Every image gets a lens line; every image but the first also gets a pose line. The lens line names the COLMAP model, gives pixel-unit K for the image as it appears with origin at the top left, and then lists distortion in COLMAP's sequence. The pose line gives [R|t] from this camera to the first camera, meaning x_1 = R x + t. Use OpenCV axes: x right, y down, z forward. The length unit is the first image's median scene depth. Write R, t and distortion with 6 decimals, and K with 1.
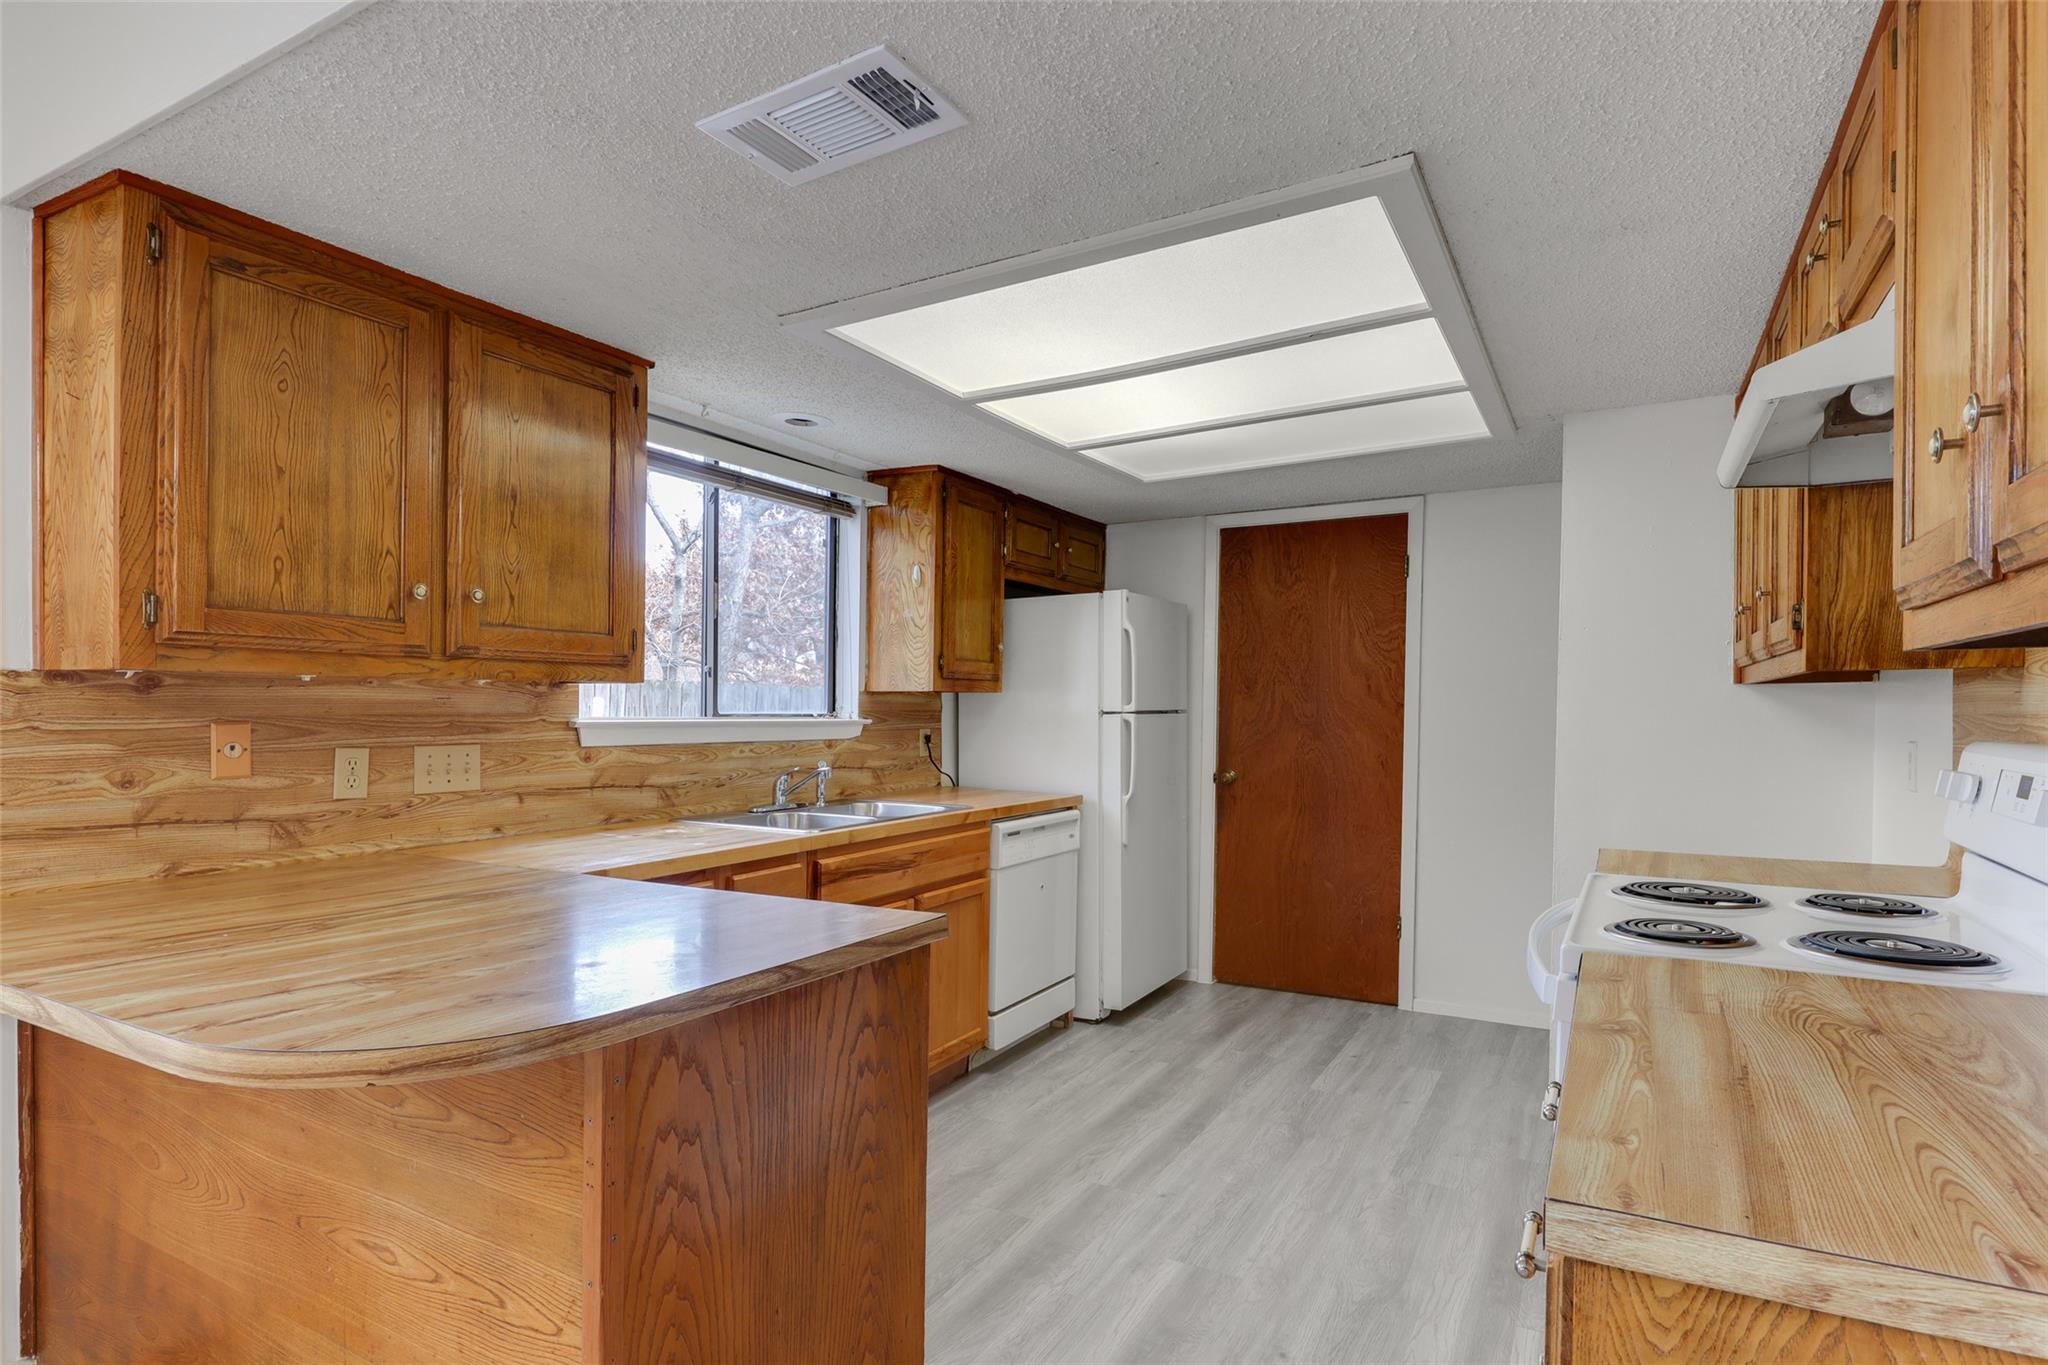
lens RADIAL K [[1063.6, 0, 1020.5], [0, 1063.6, 708.0], [0, 0, 1]] dist [0.000879, -0.001886]
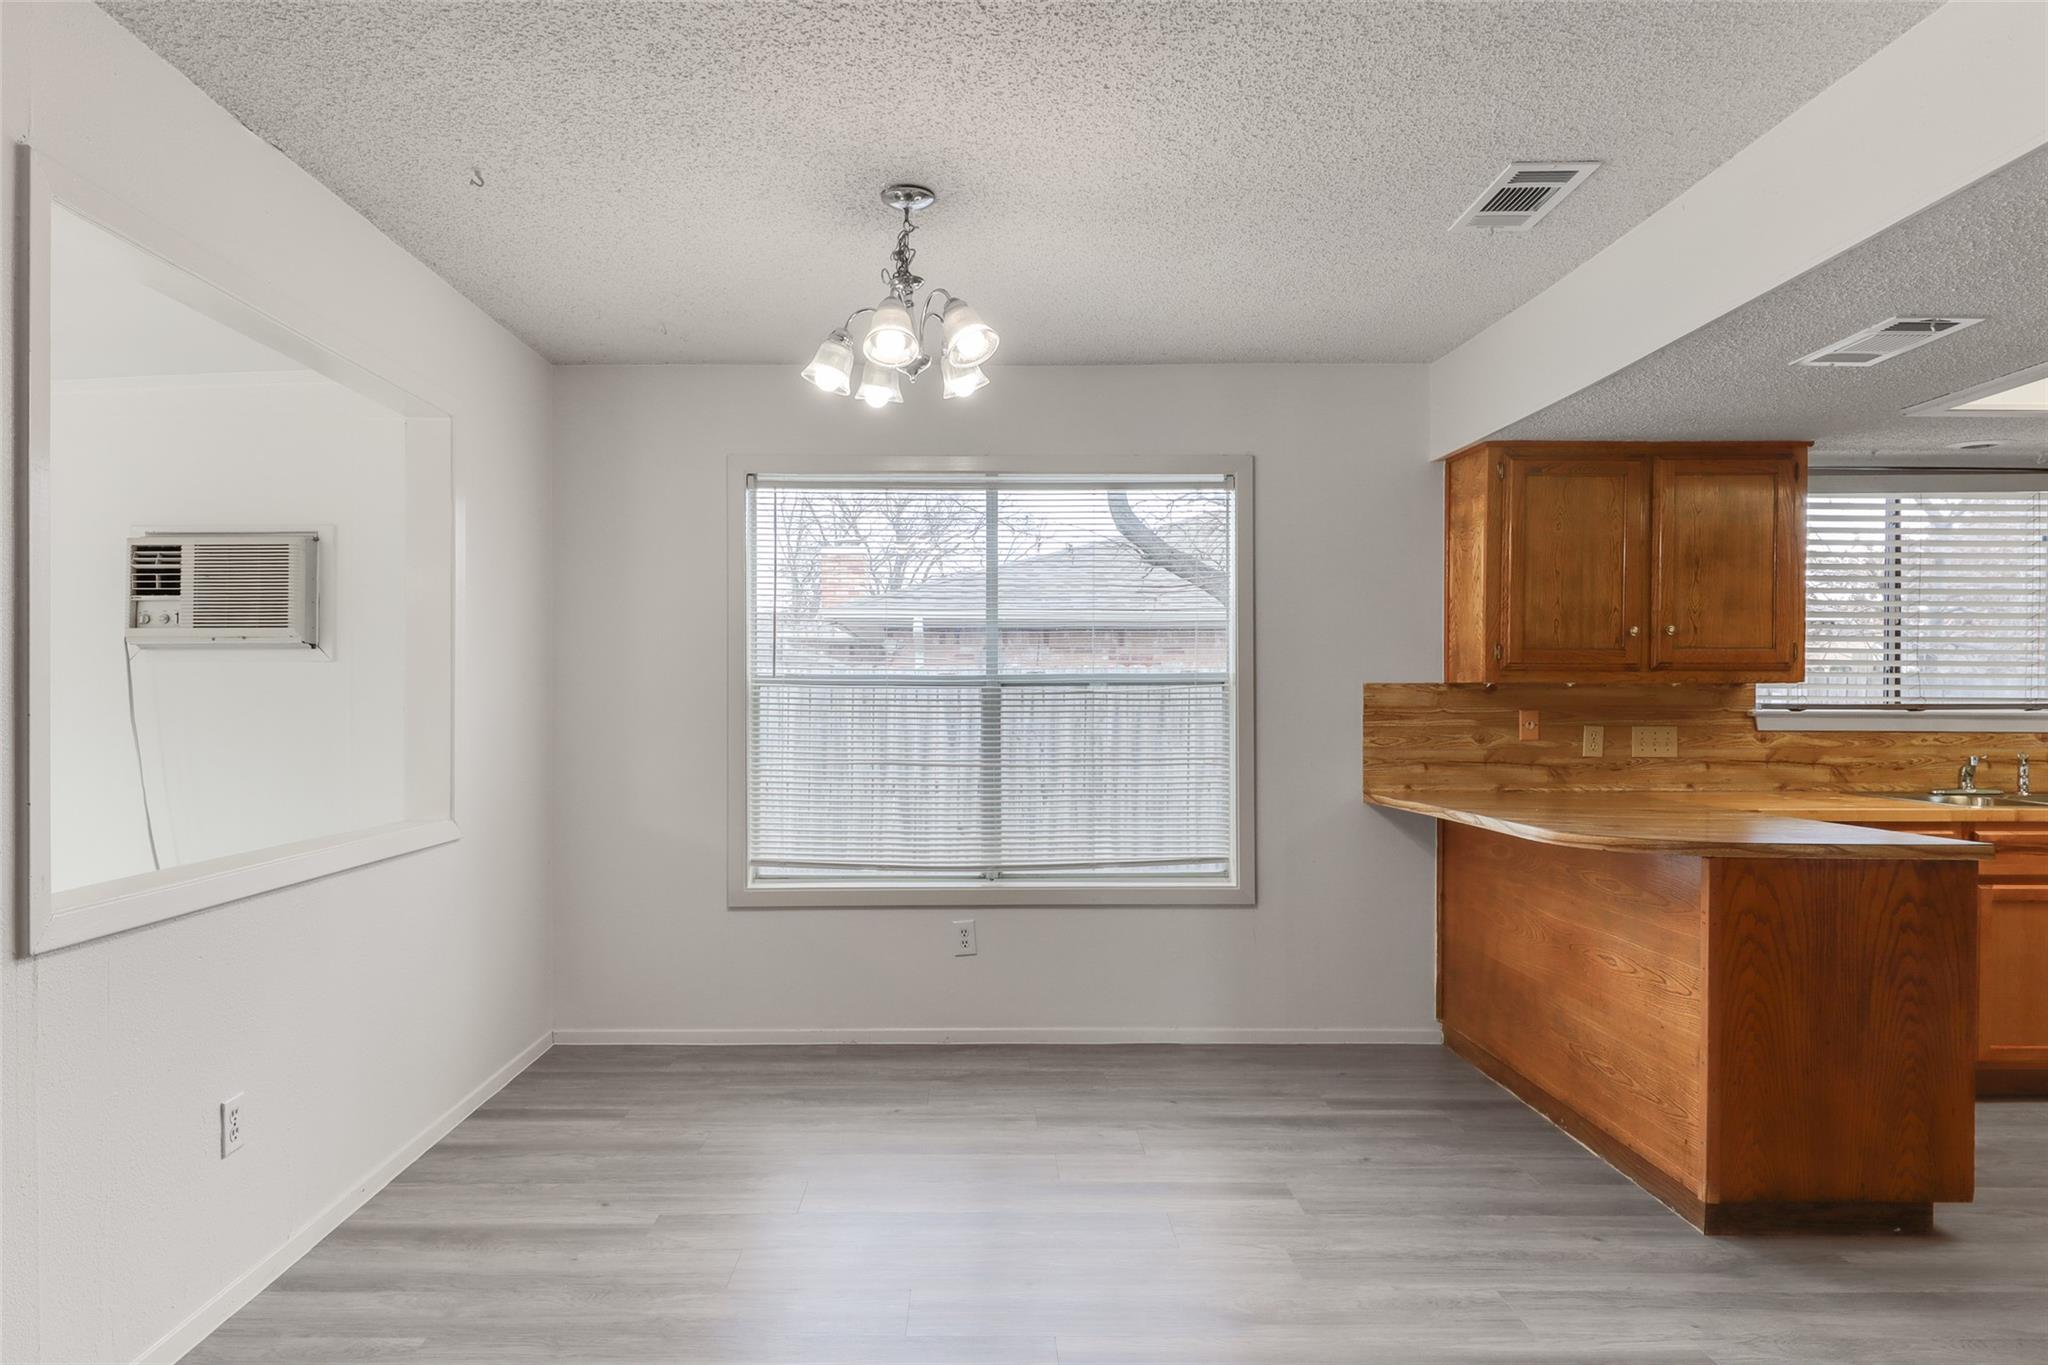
lens RADIAL K [[1063.6, 0, 1020.5], [0, 1063.6, 708.0], [0, 0, 1]] dist [0.000879, -0.001886]
pose [[0.497943, 0.005139, -0.867195, 0.396448], [-0.000297, 0.999983, 0.005755, 0.000809], [0.867210, -0.002608, 0.497936, -0.653071]]
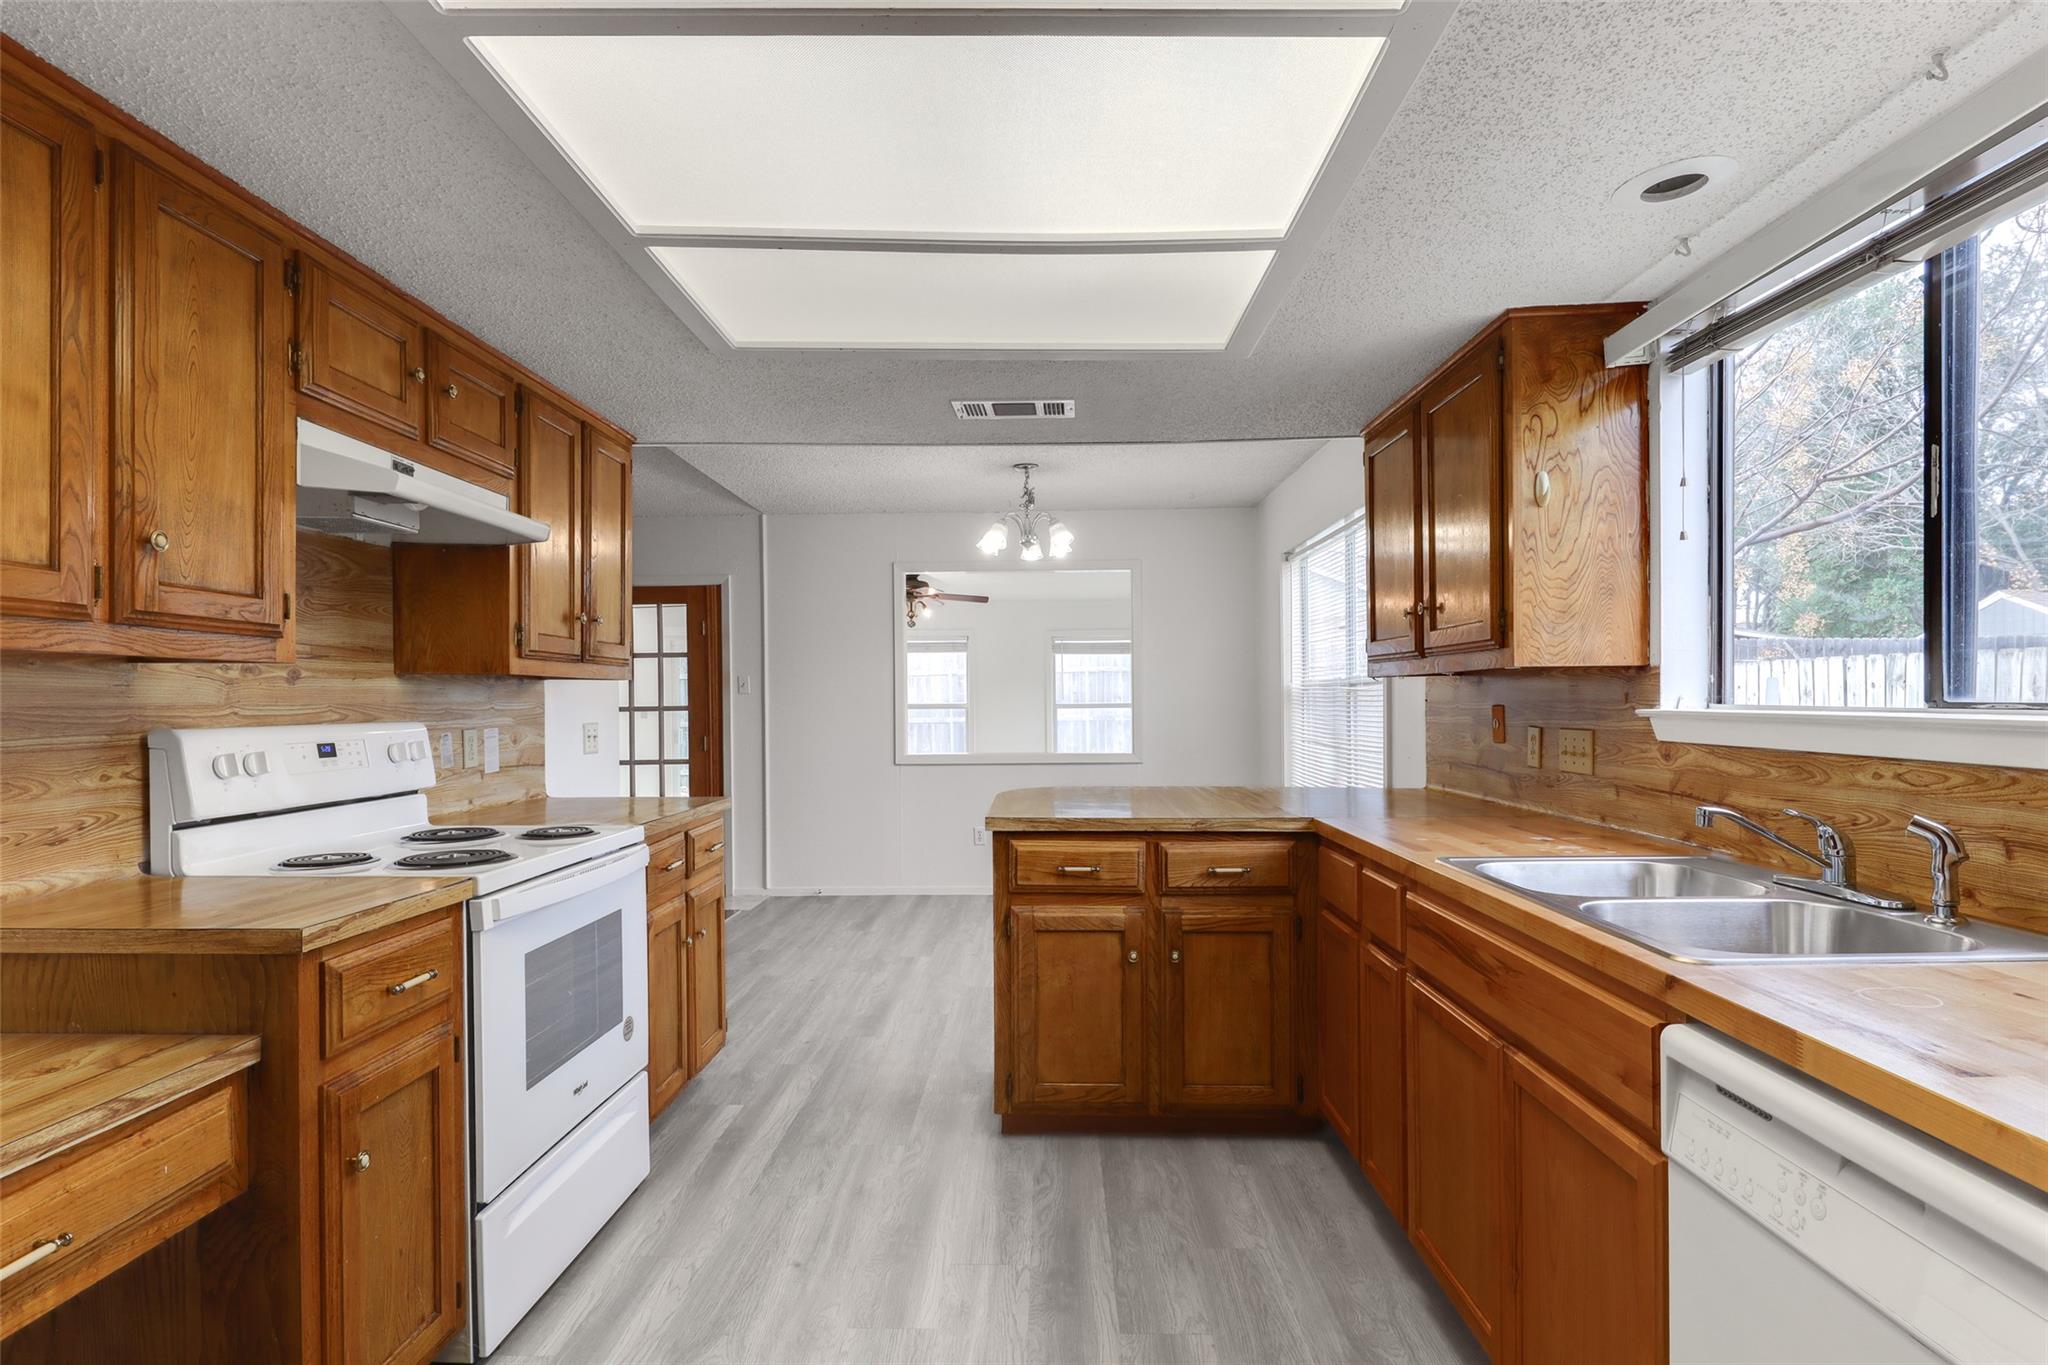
lens RADIAL K [[1063.6, 0, 1020.5], [0, 1063.6, 708.0], [0, 0, 1]] dist [0.000879, -0.001886]
pose [[-0.887185, 0.007686, -0.461350, 0.550835], [0.005500, 0.999966, 0.006083, 0.005746], [0.461381, 0.002859, -0.887198, 2.094174]]
